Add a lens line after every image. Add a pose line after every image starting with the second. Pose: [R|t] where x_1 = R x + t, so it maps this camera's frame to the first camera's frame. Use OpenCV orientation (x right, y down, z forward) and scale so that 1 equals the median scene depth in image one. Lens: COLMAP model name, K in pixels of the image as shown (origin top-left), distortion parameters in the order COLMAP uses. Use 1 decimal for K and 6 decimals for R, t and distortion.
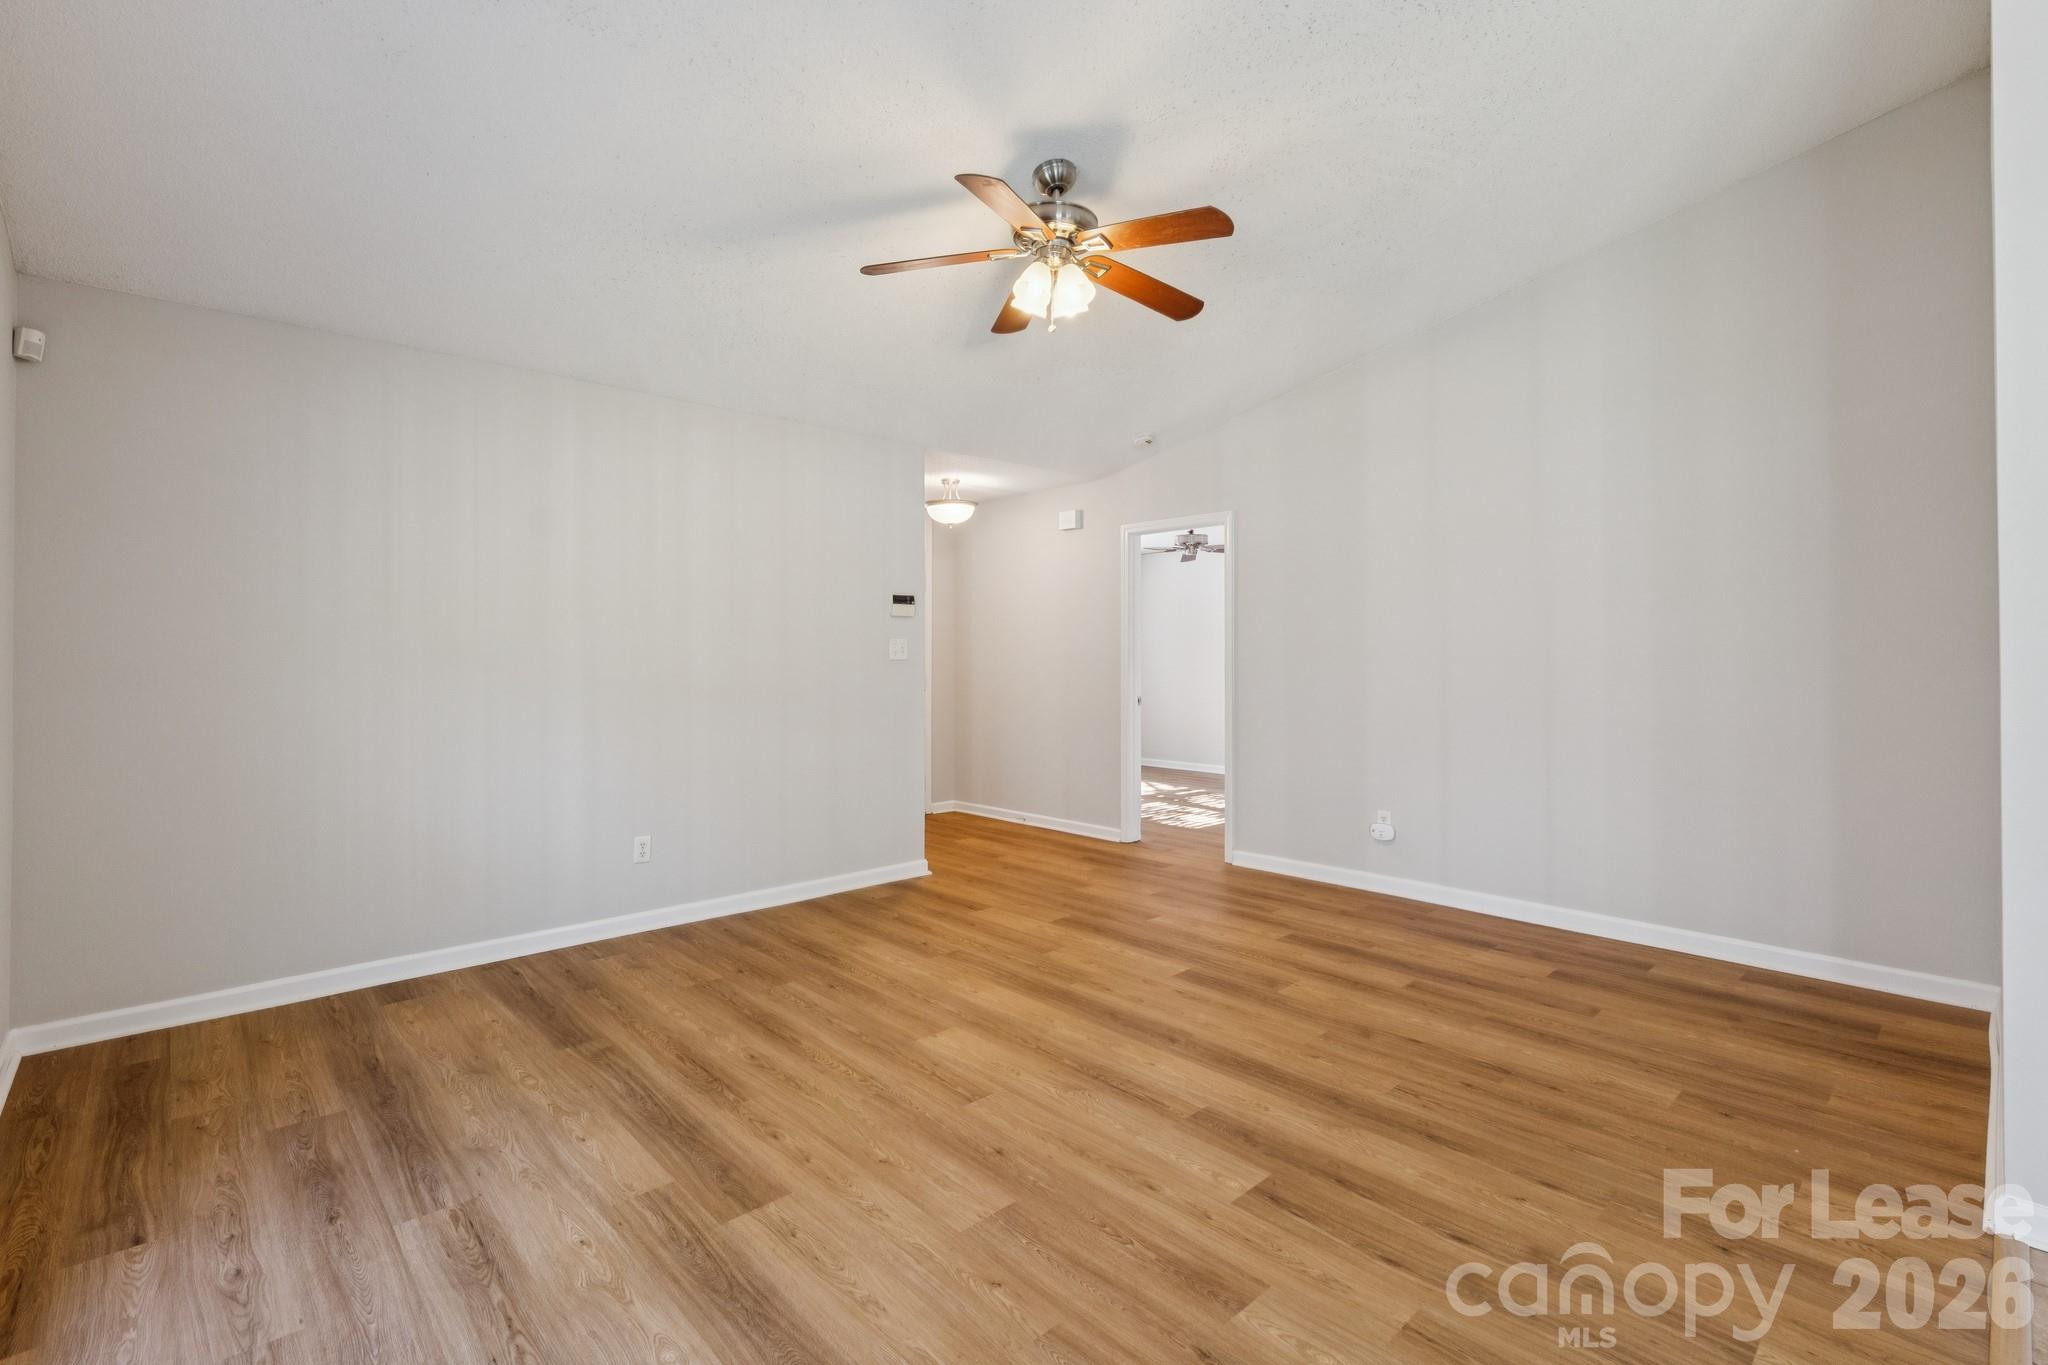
lens RADIAL K [[901.7, 0, 1014.8], [0, 901.7, 668.0], [0, 0, 1]] dist [-0.010599, -0.000144]
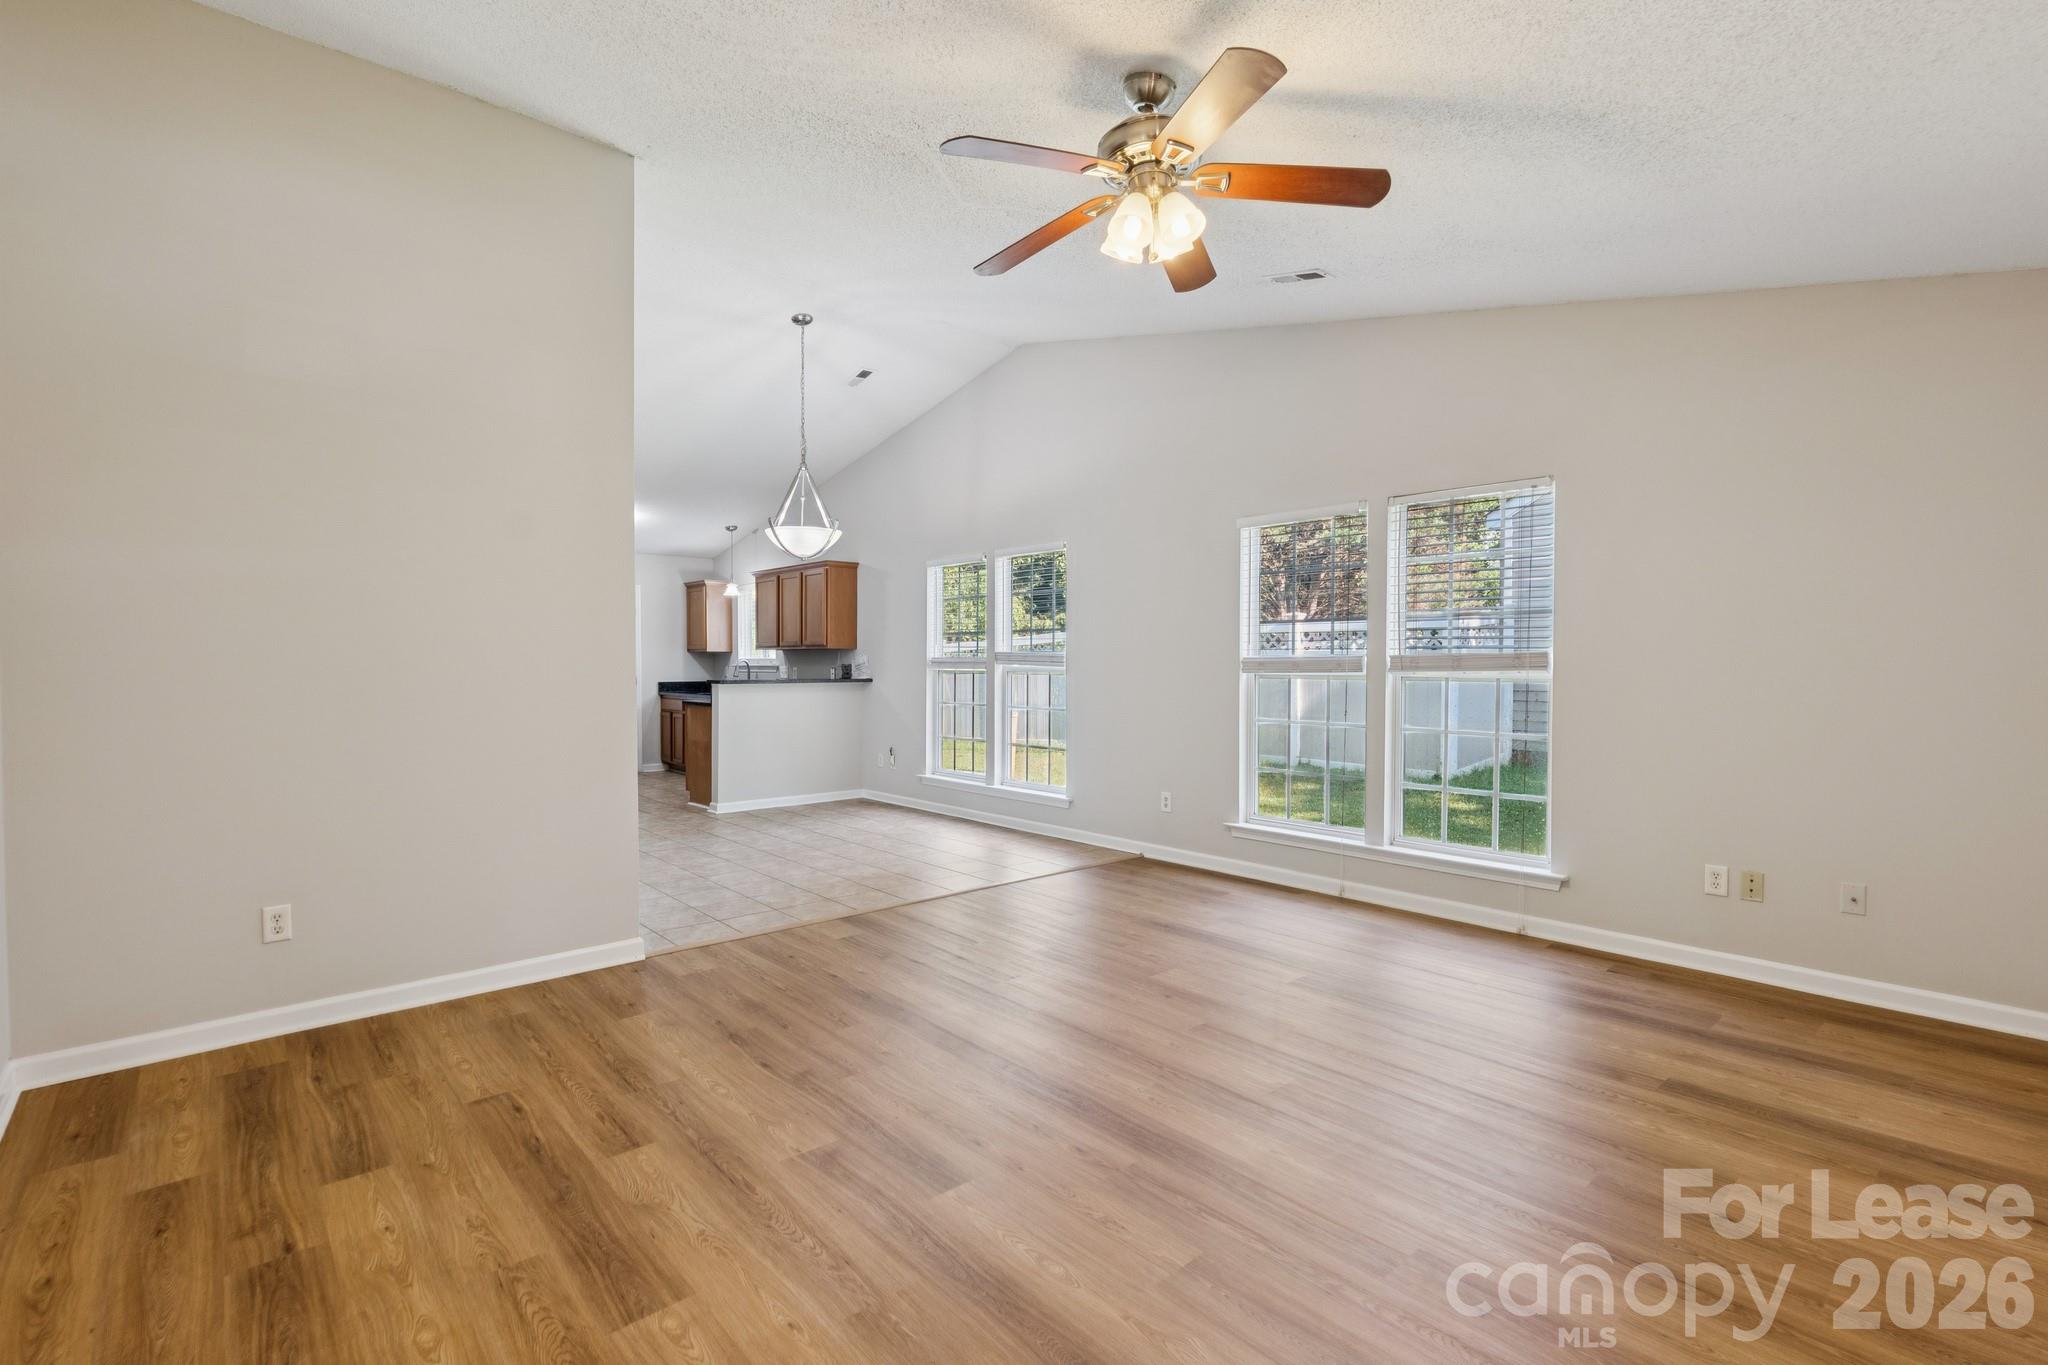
lens RADIAL K [[901.7, 0, 1014.8], [0, 901.7, 668.0], [0, 0, 1]] dist [-0.010599, -0.000144]
pose [[-0.999850, 0.003021, 0.017066, 0.160081], [0.003298, 0.999863, 0.016224, -0.021879], [-0.017015, 0.016278, -0.999723, 1.912044]]
